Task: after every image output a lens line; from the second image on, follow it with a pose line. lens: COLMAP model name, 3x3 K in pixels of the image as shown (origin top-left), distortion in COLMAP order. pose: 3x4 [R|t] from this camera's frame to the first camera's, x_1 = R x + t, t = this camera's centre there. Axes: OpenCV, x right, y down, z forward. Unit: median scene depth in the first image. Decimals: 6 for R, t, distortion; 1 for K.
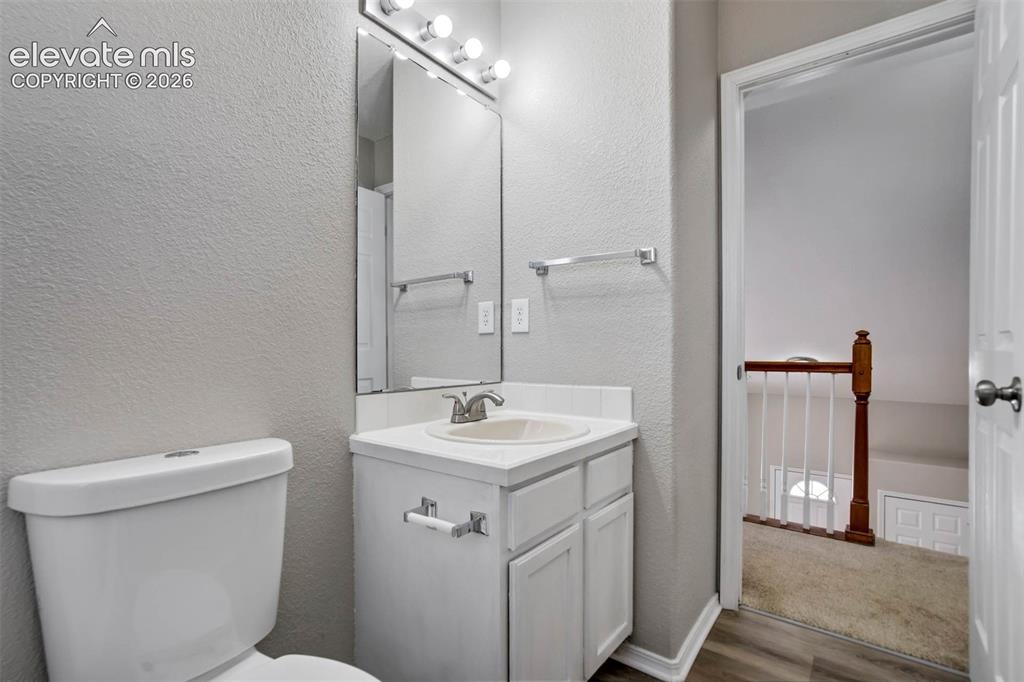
lens RADIAL K [[475.3, 0, 512.0], [0, 475.3, 341.0], [0, 0, 1]] dist [-0.013300, 0.000610]
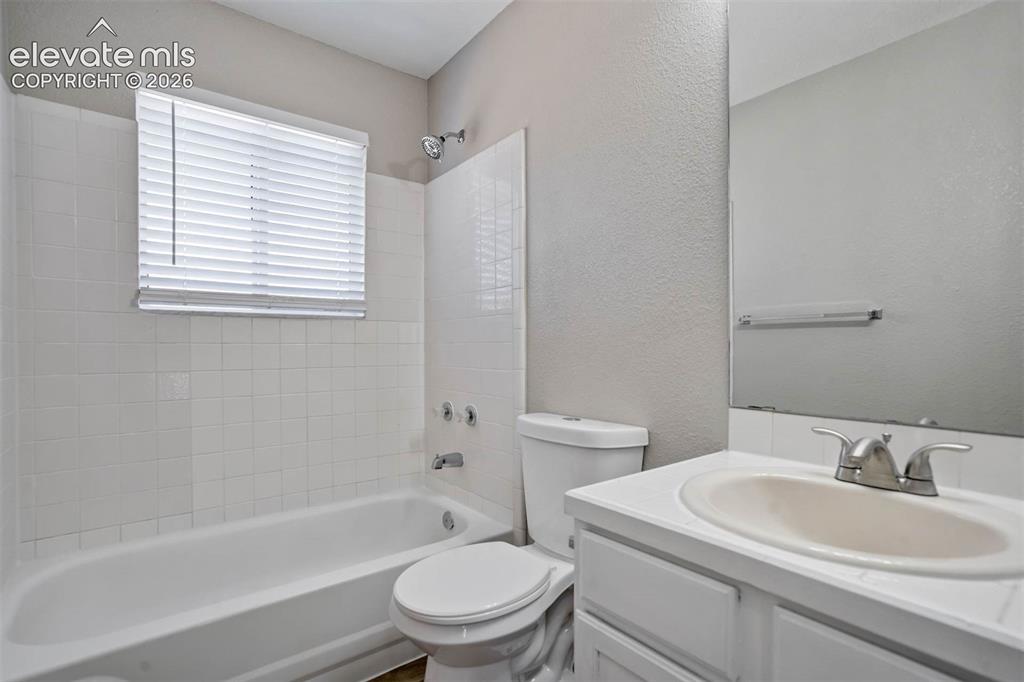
lens RADIAL K [[475.3, 0, 512.0], [0, 475.3, 341.0], [0, 0, 1]] dist [-0.013300, 0.000610]
pose [[-0.243034, -0.015594, -0.969892, 0.668112], [0.019098, 0.999600, -0.020858, 0.000909], [0.969830, -0.023592, -0.242639, 0.858021]]
